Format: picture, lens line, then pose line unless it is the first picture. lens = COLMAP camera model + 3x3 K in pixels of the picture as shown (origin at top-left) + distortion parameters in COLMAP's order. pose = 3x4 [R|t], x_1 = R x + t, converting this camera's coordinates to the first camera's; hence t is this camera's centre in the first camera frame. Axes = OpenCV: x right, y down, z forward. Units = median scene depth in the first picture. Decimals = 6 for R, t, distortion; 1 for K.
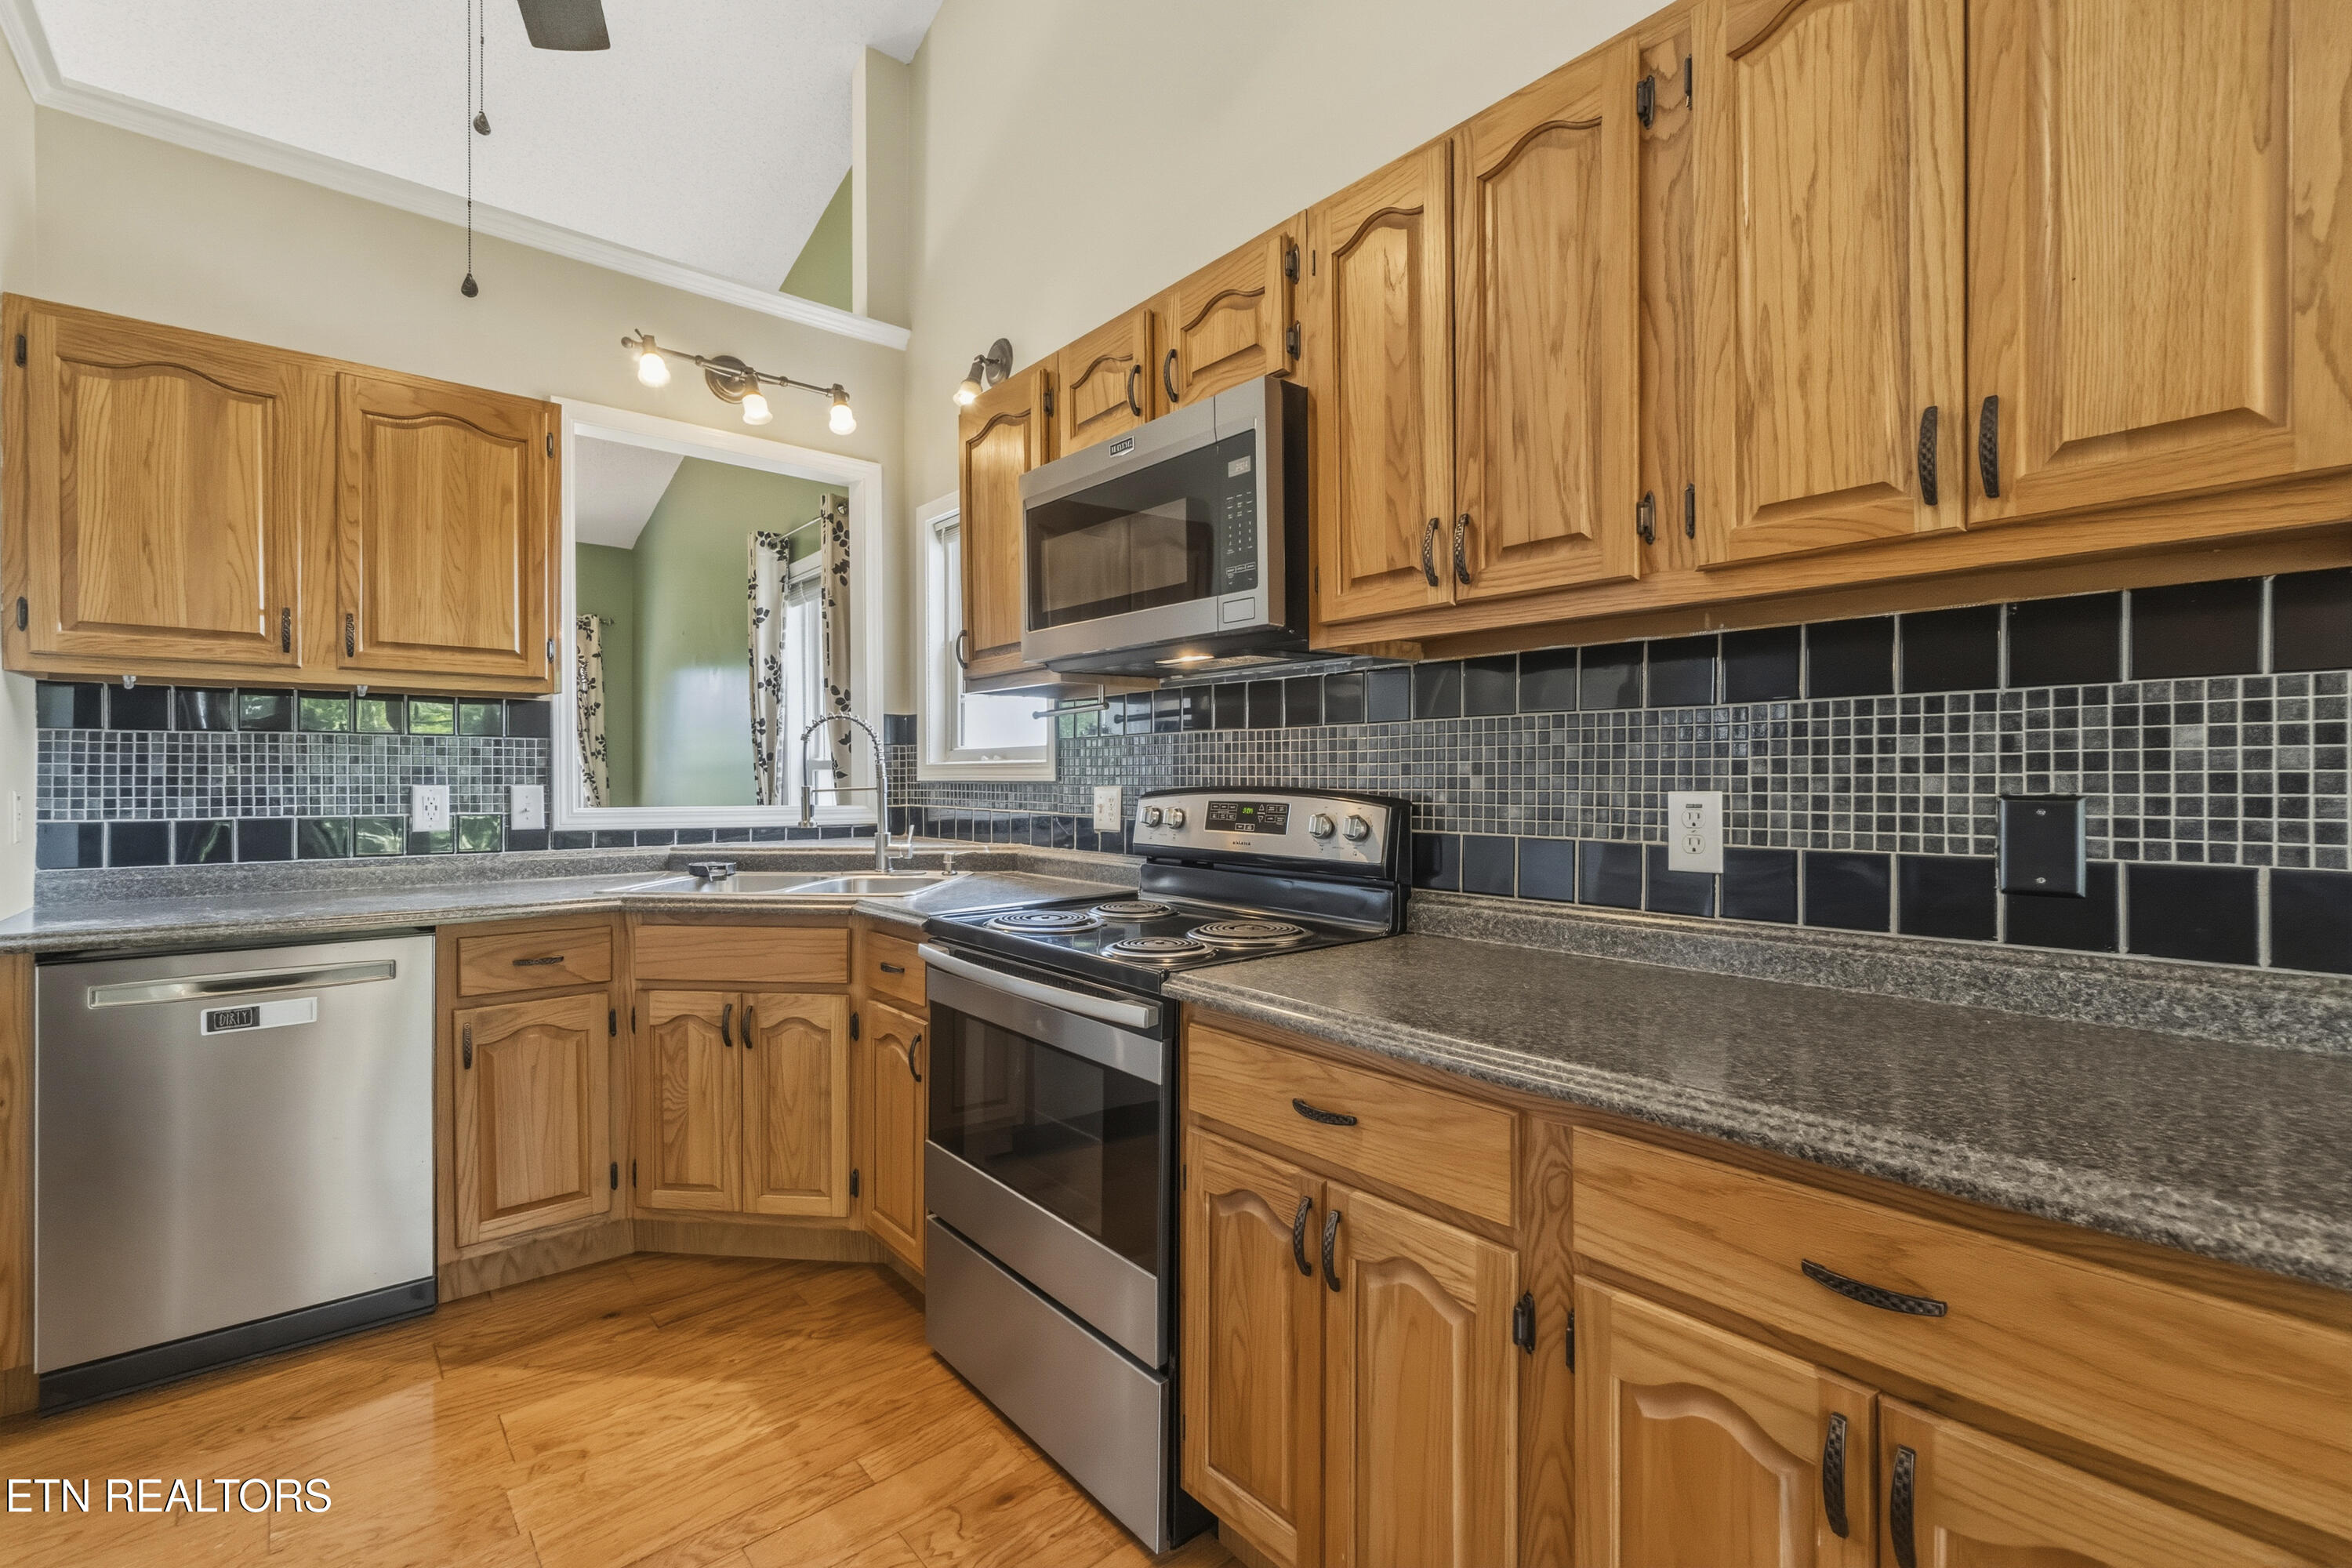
lens RADIAL K [[1028.6, 0, 1162.5], [0, 1028.6, 782.1], [0, 0, 1]] dist [-0.002673, 0.002824]
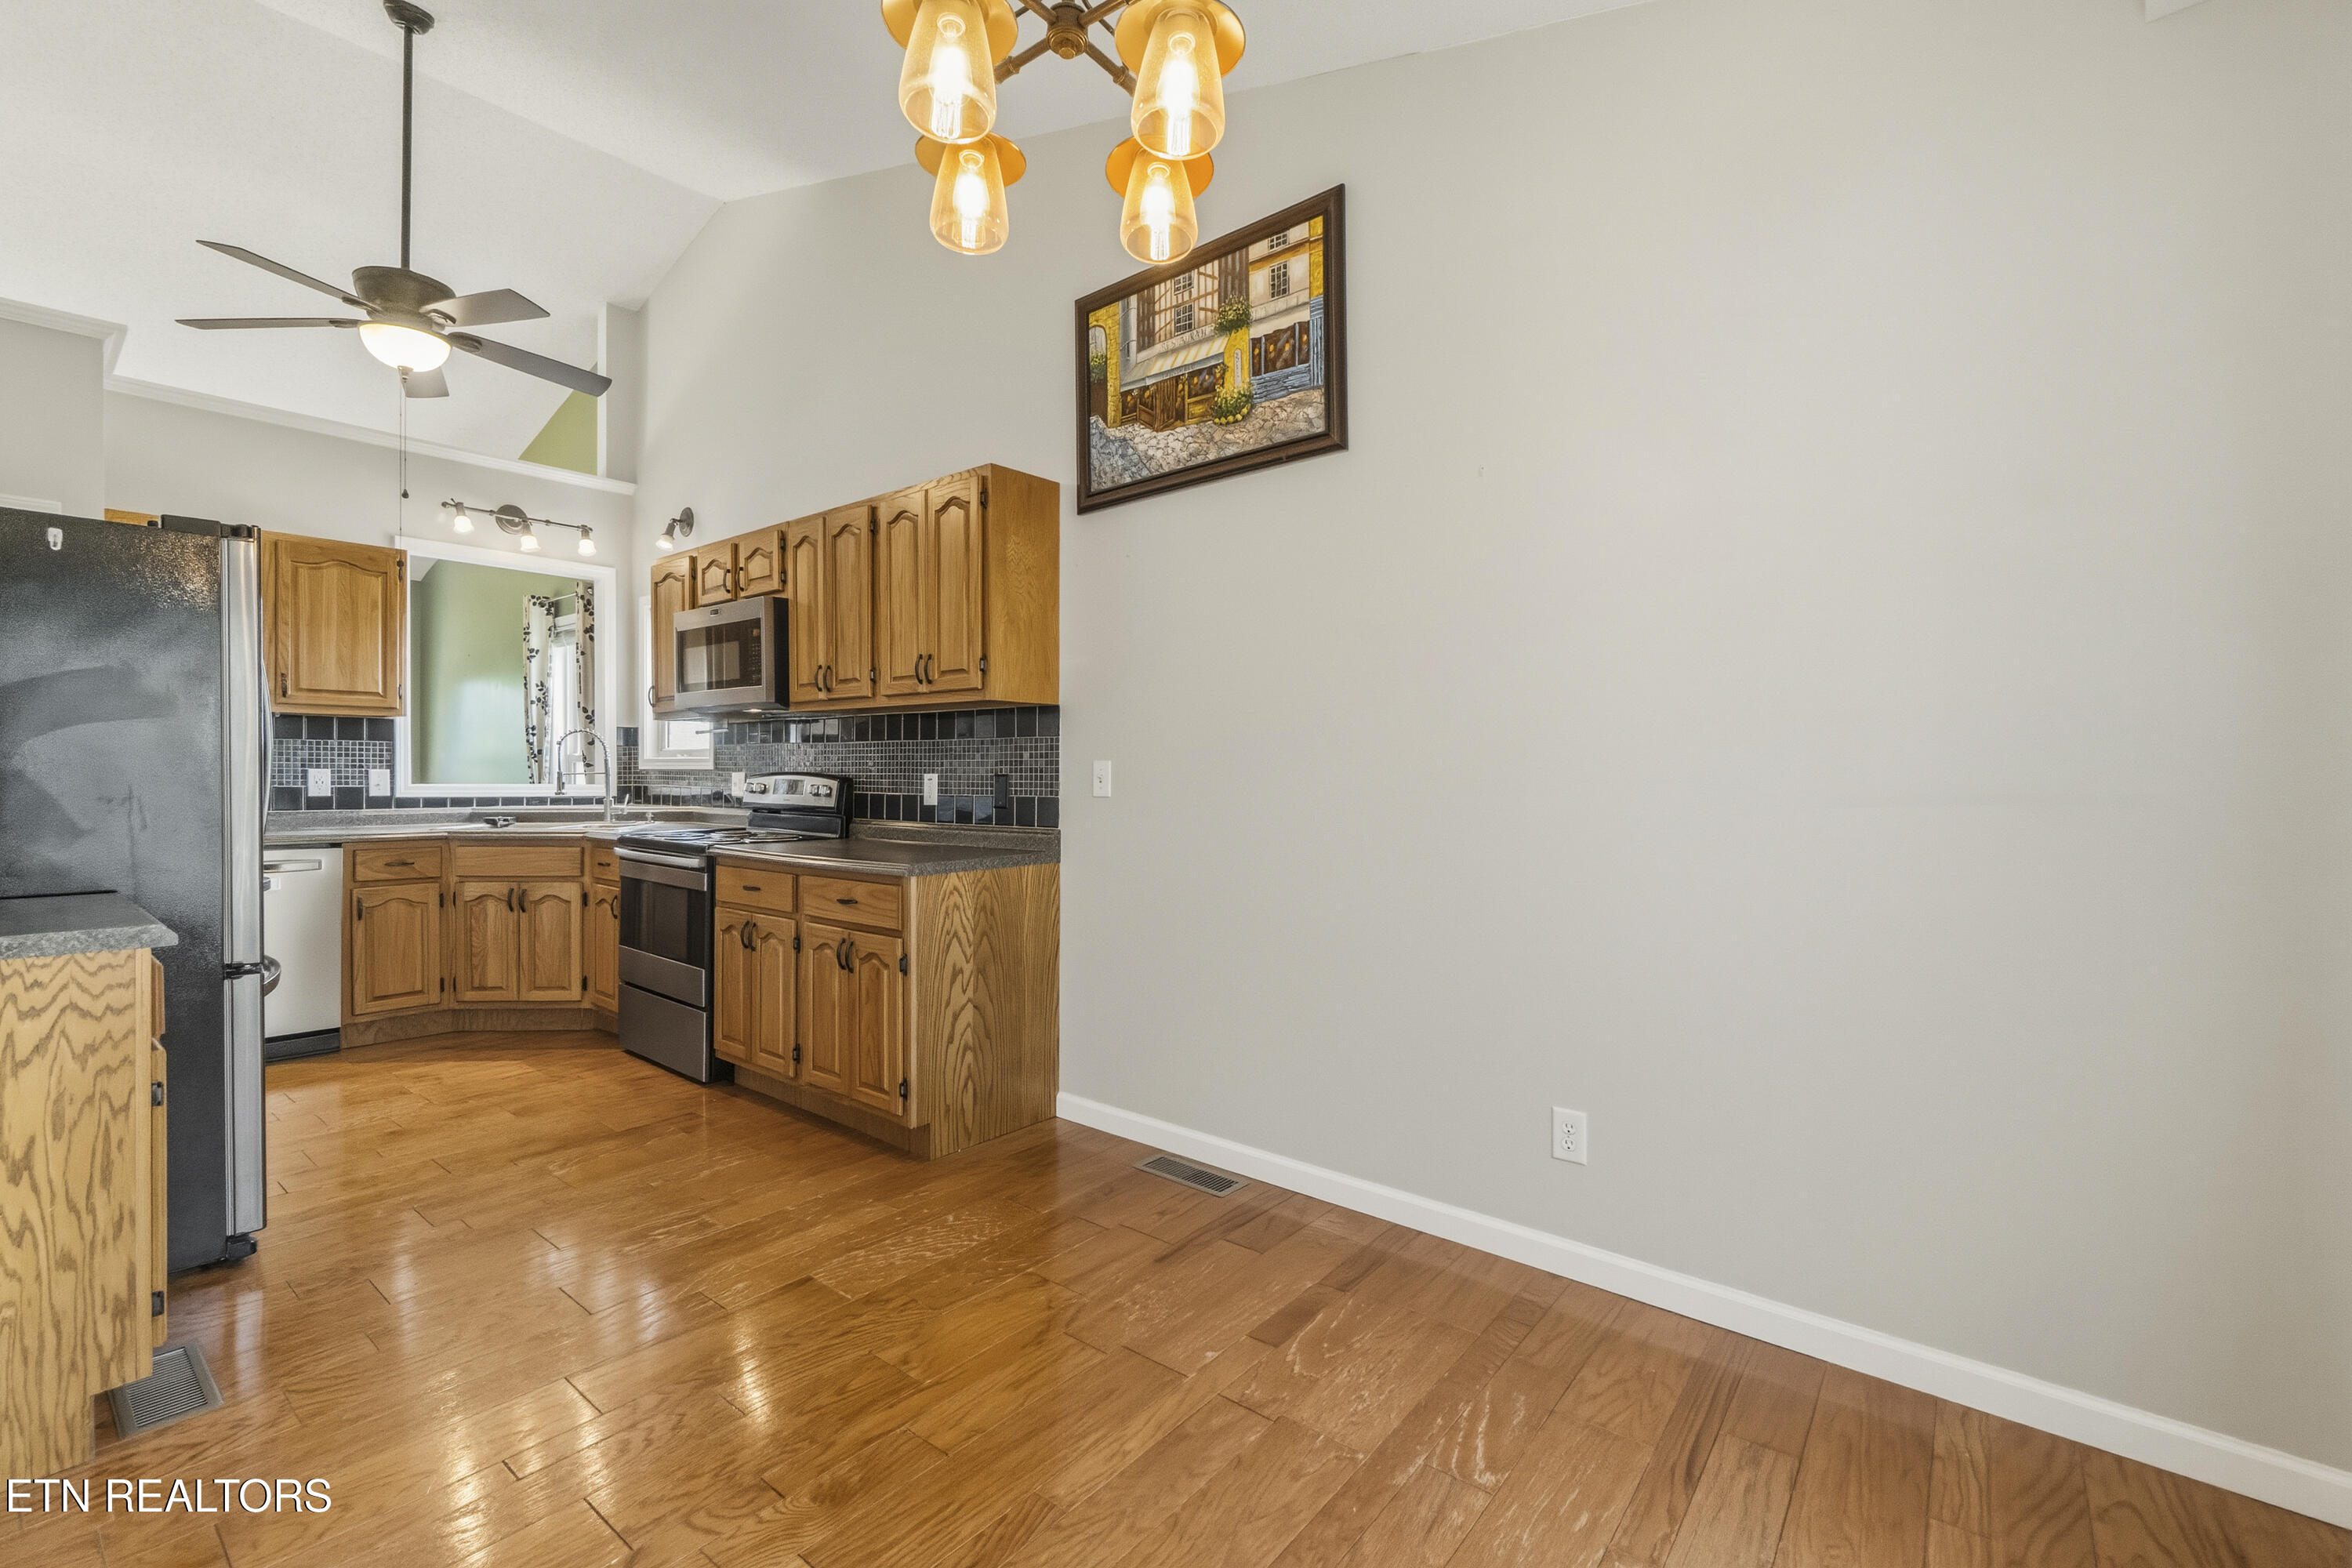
lens RADIAL K [[1028.6, 0, 1155.4], [0, 1028.6, 779.5], [0, 0, 1]] dist [-0.002673, 0.002824]
pose [[0.985481, 0.005780, 0.169690, 0.442671], [-0.006194, 0.999979, 0.001907, 0.010591], [-0.169675, -0.002930, 0.985496, -1.113469]]
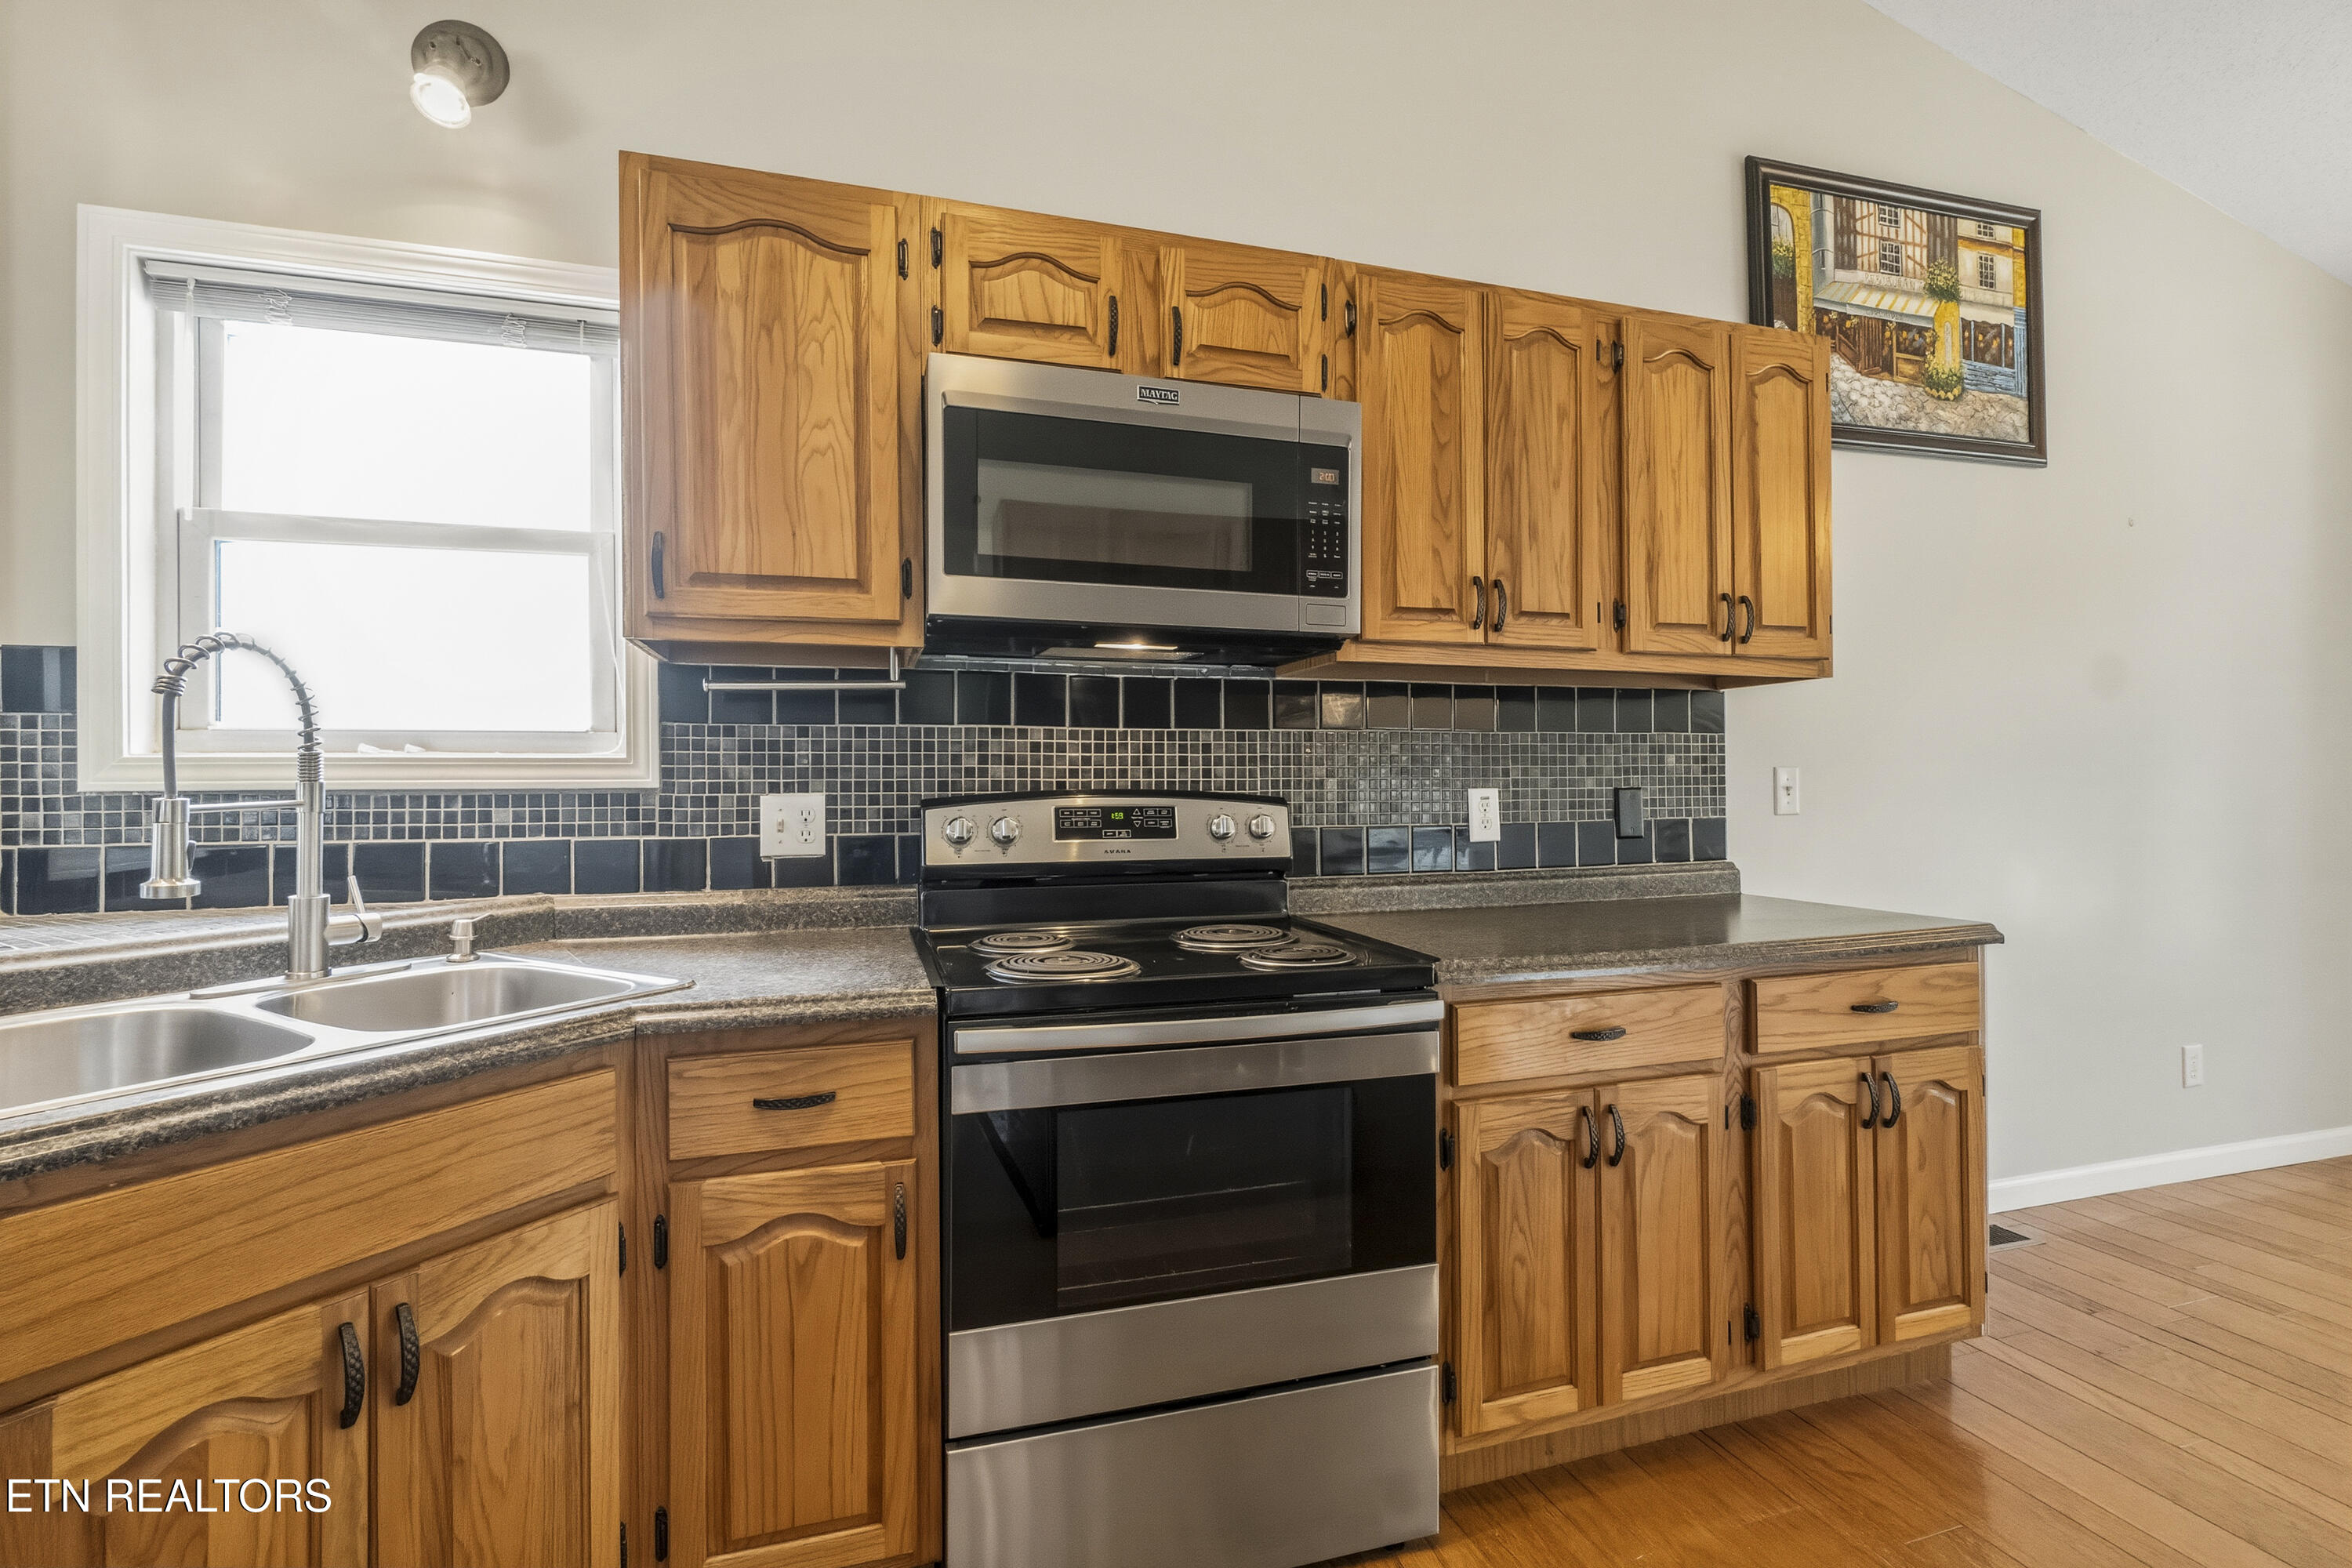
lens RADIAL K [[1028.6, 0, 1164.9], [0, 1028.6, 780.2], [0, 0, 1]] dist [-0.002673, 0.002824]
pose [[0.393351, 0.008605, 0.919348, -0.732925], [0.011356, 0.999834, -0.014217, 0.009291], [-0.919318, 0.016032, 0.393188, 0.584252]]
